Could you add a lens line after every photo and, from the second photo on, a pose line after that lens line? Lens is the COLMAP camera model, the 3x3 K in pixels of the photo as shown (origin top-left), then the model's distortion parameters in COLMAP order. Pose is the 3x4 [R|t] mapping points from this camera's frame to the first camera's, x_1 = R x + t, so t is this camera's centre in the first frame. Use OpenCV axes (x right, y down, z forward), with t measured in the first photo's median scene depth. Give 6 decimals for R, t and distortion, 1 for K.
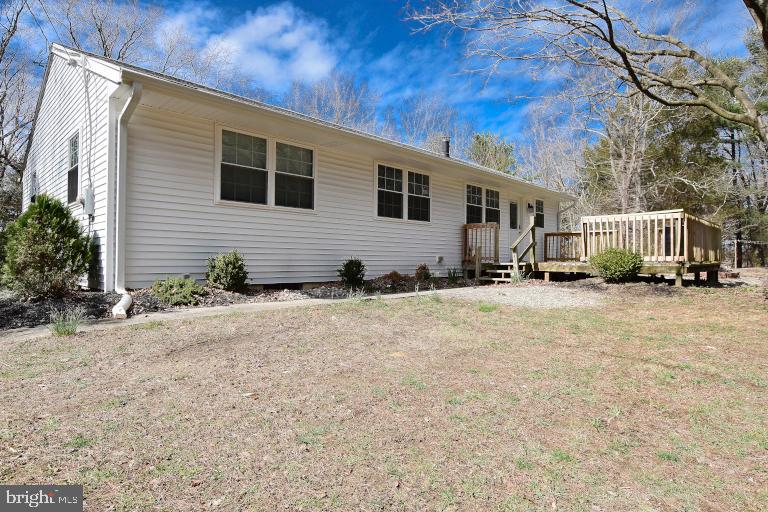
lens RADIAL K [[426.5, 0, 384.0], [0, 426.5, 249.9], [0, 0, 1]] dist [0.000757, -0.002115]
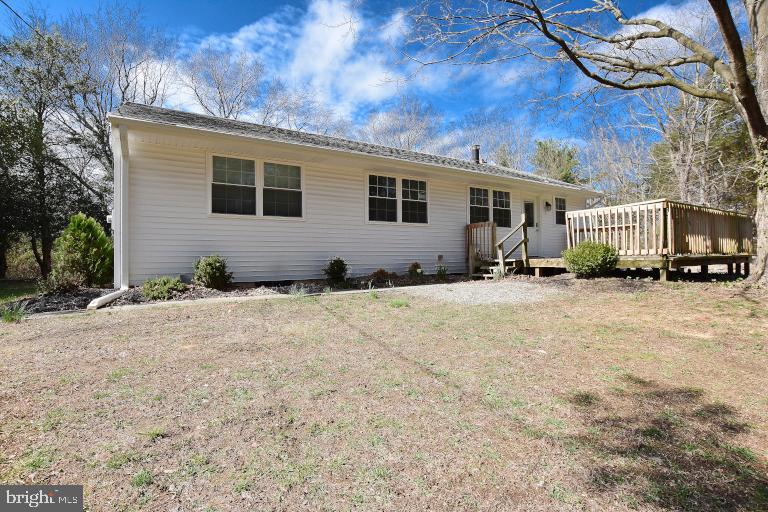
lens RADIAL K [[362.5, 0, 383.3], [0, 362.5, 252.7], [0, 0, 1]] dist [-0.015354, 0.000539]
pose [[0.971510, -0.024516, -0.235727, 0.276425], [0.025741, 0.999666, 0.002117, 0.005440], [0.235596, -0.008125, 0.971817, 0.086691]]
